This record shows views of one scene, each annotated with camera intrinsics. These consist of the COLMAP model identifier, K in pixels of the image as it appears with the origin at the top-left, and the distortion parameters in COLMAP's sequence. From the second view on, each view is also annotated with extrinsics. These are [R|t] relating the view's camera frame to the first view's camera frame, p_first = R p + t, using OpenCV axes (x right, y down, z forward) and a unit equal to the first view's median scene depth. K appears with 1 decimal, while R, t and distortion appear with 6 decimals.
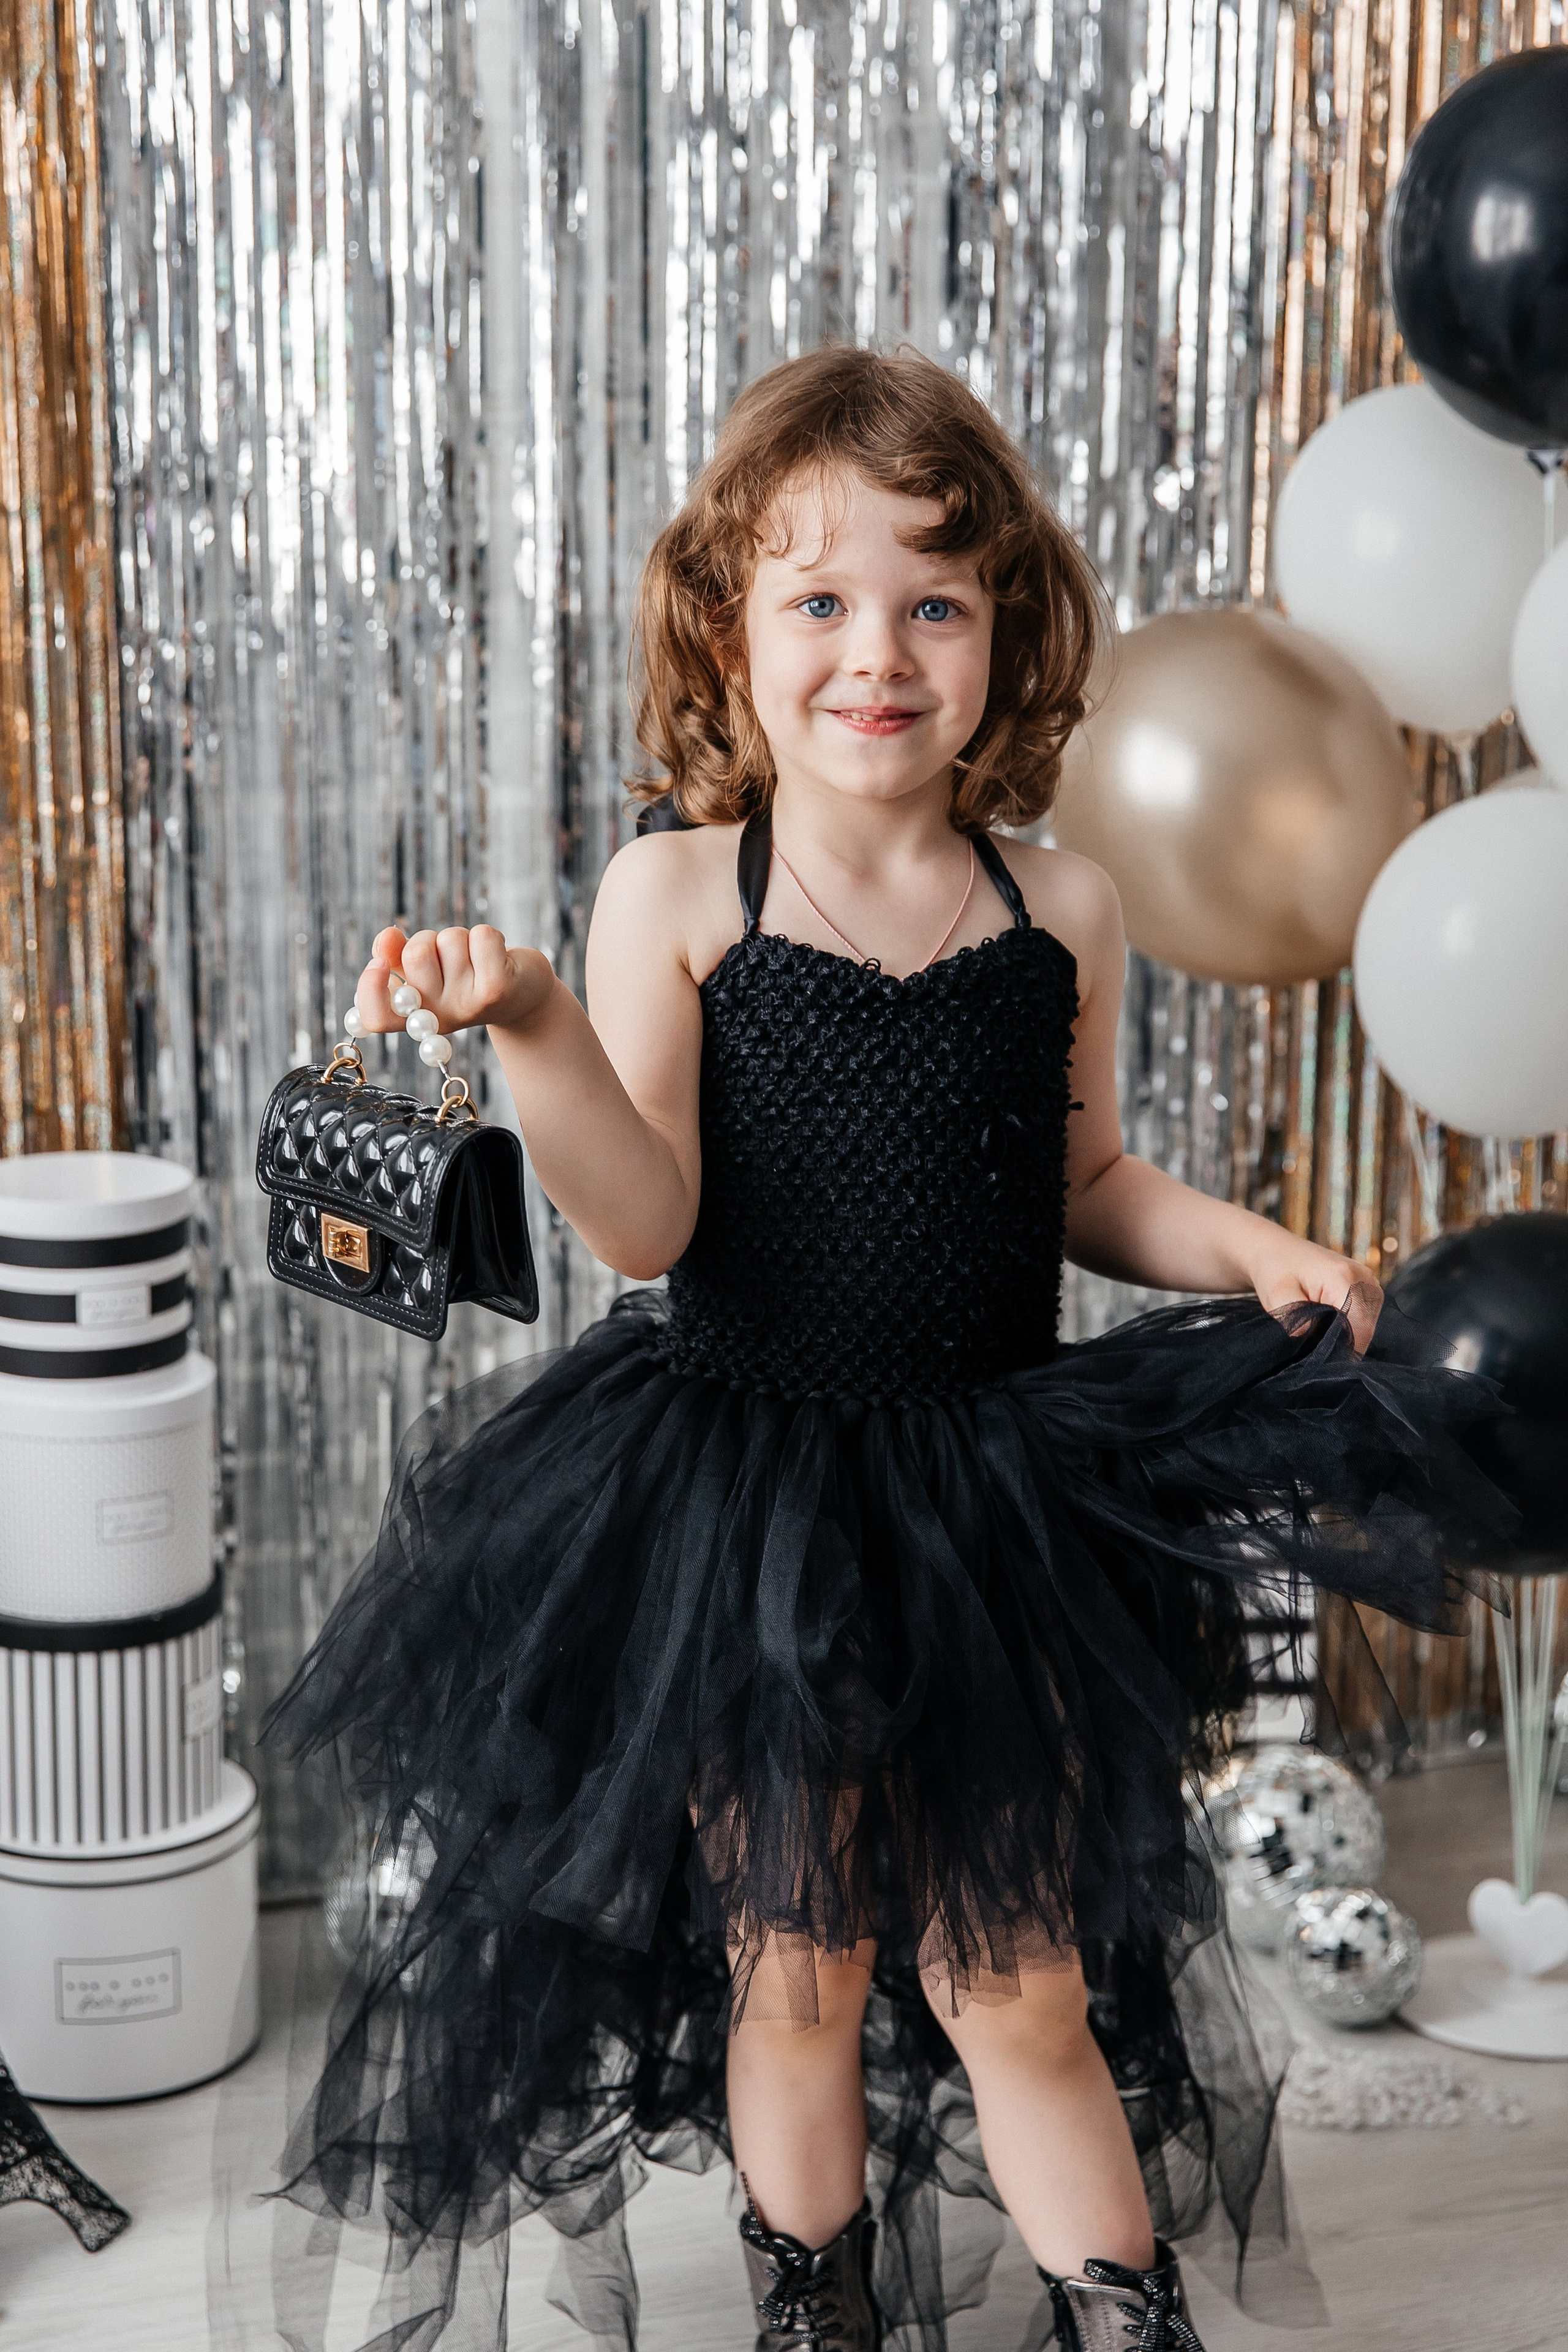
lens RADIAL K [[3461.9, 0, 782.1], [0, 3461.9, 1195.8], [0, 0, 1]] dist [-0.060556, 0.000000]
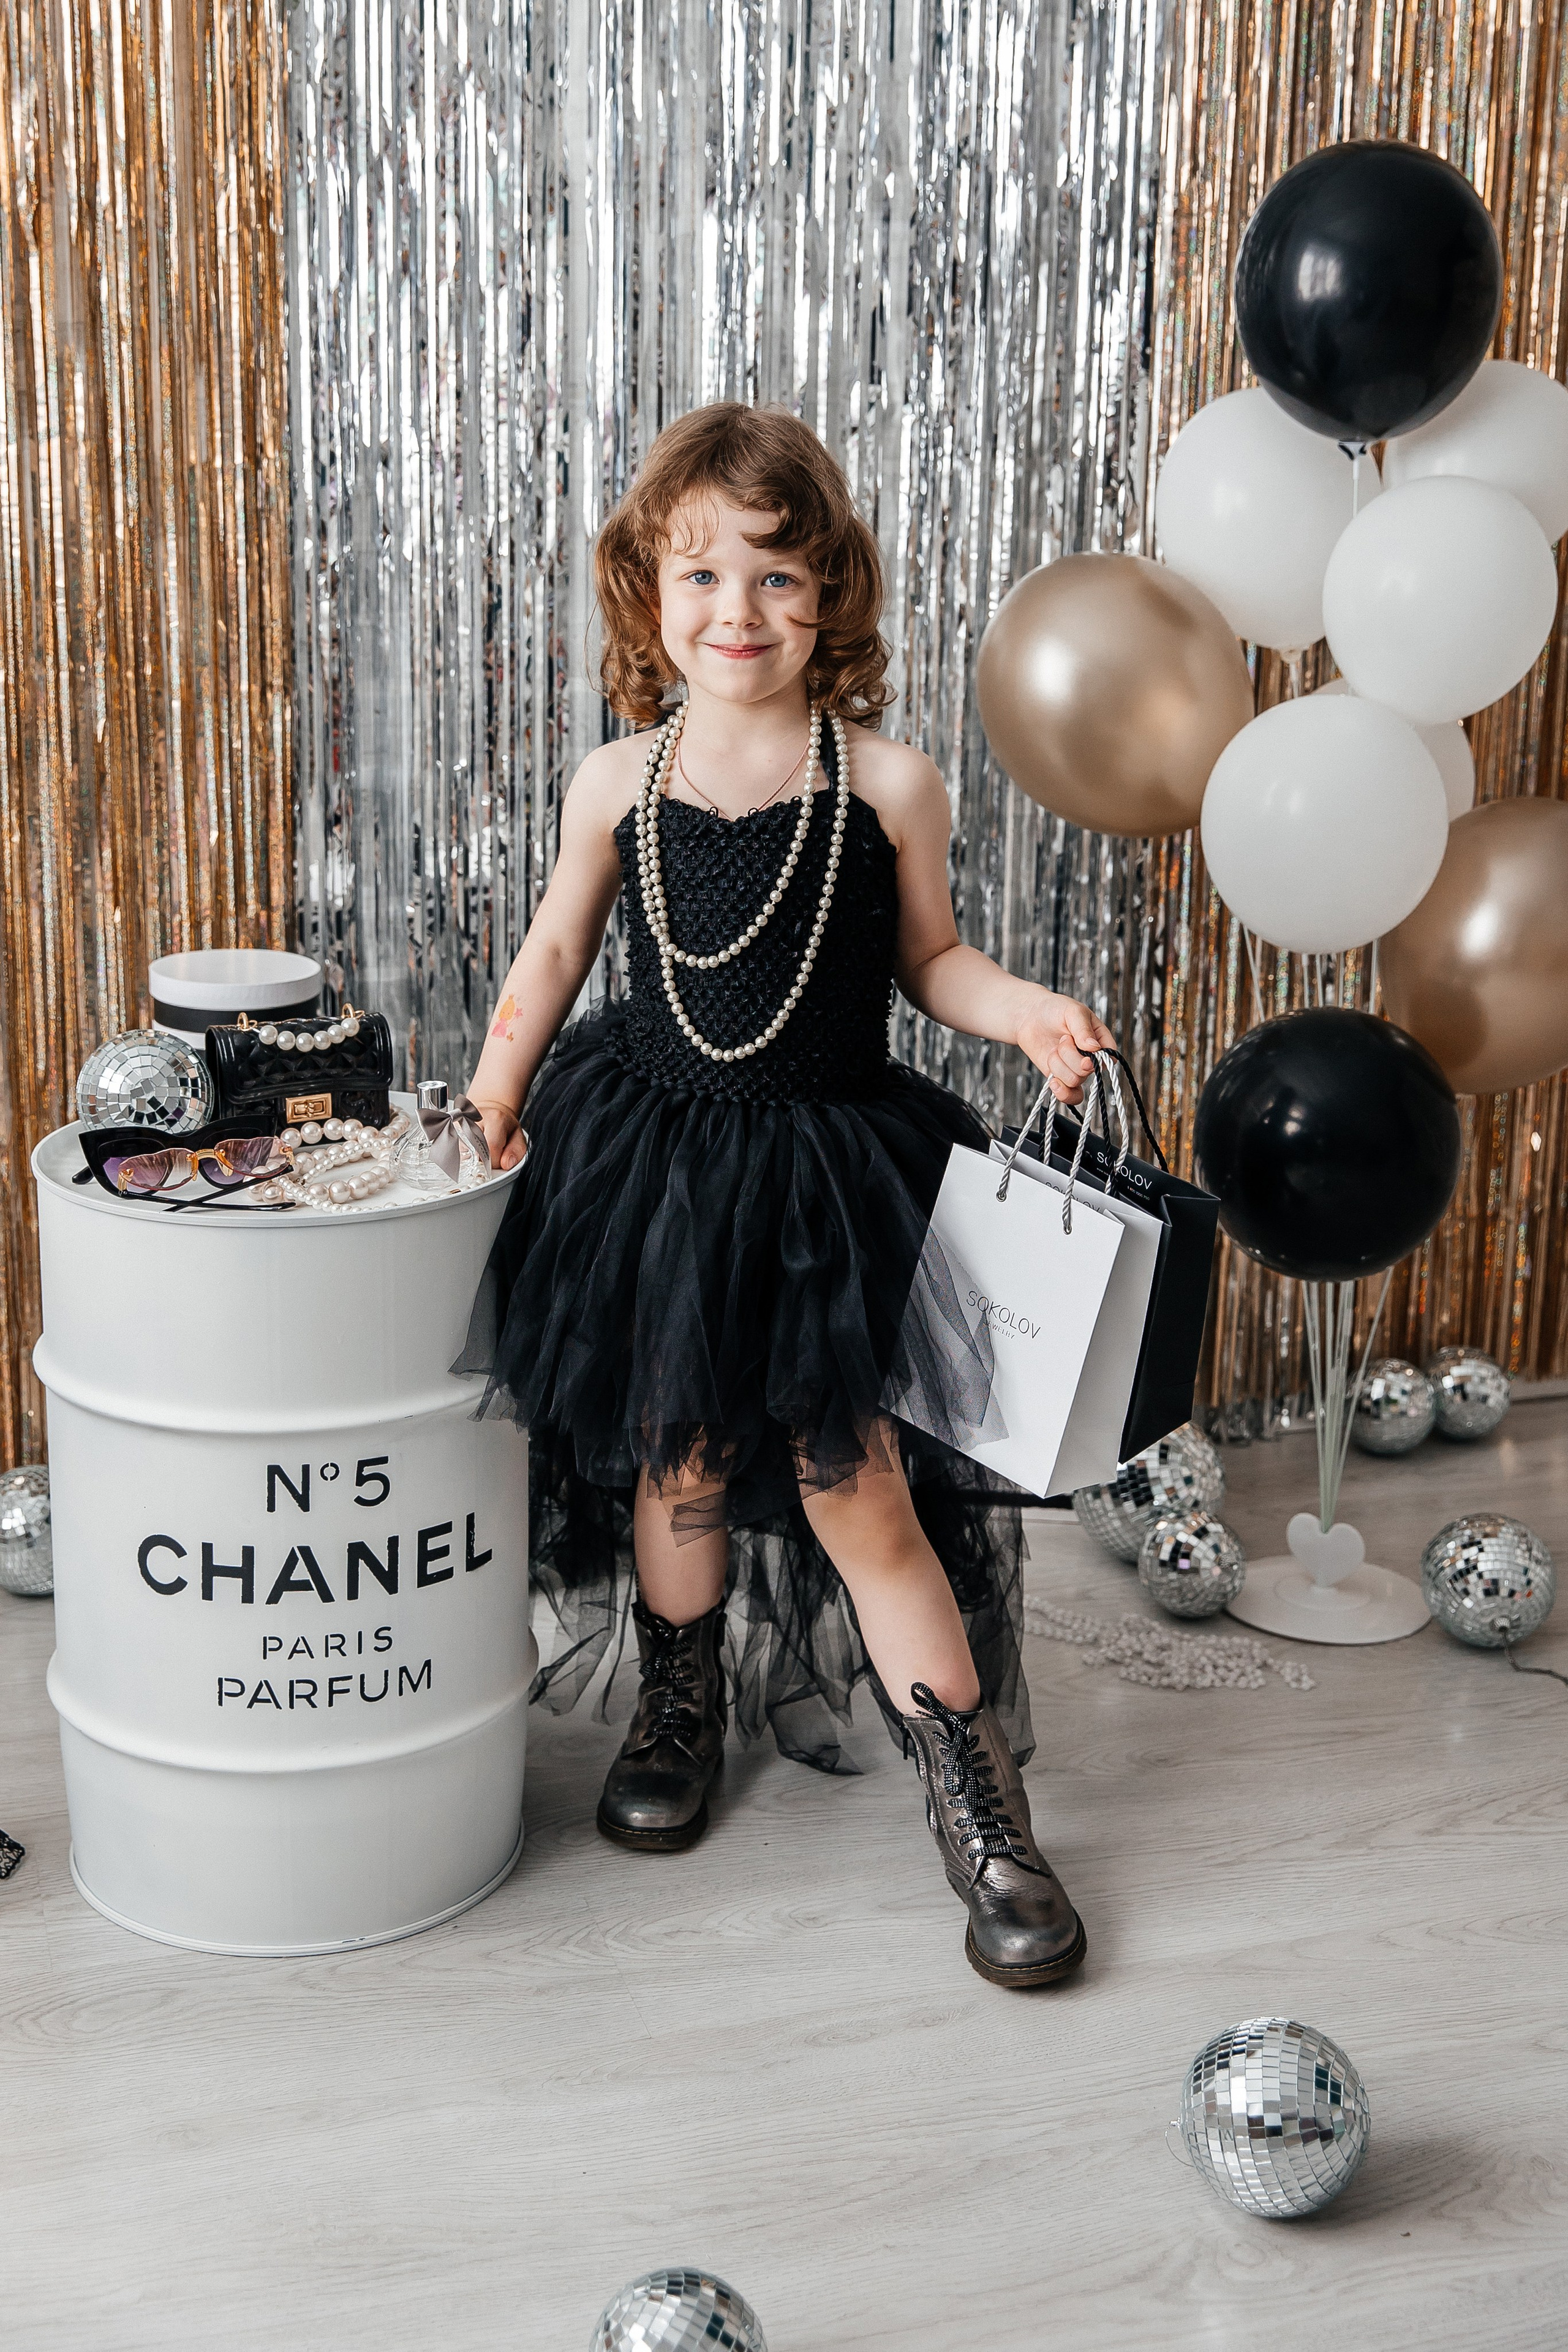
lens RADIAL K [[2847.0, 0, 779.3], [0, 2847.0, 1153.4], [0, 0, 1]] dist [-0.104627, 0.000000]
pose [[0.999345, 0.026826, -0.024271, 0.033464], [-0.025514, 0.998276, 0.052865, 0.008323], [0.025648, -0.052211, 0.998307, -0.118129]]
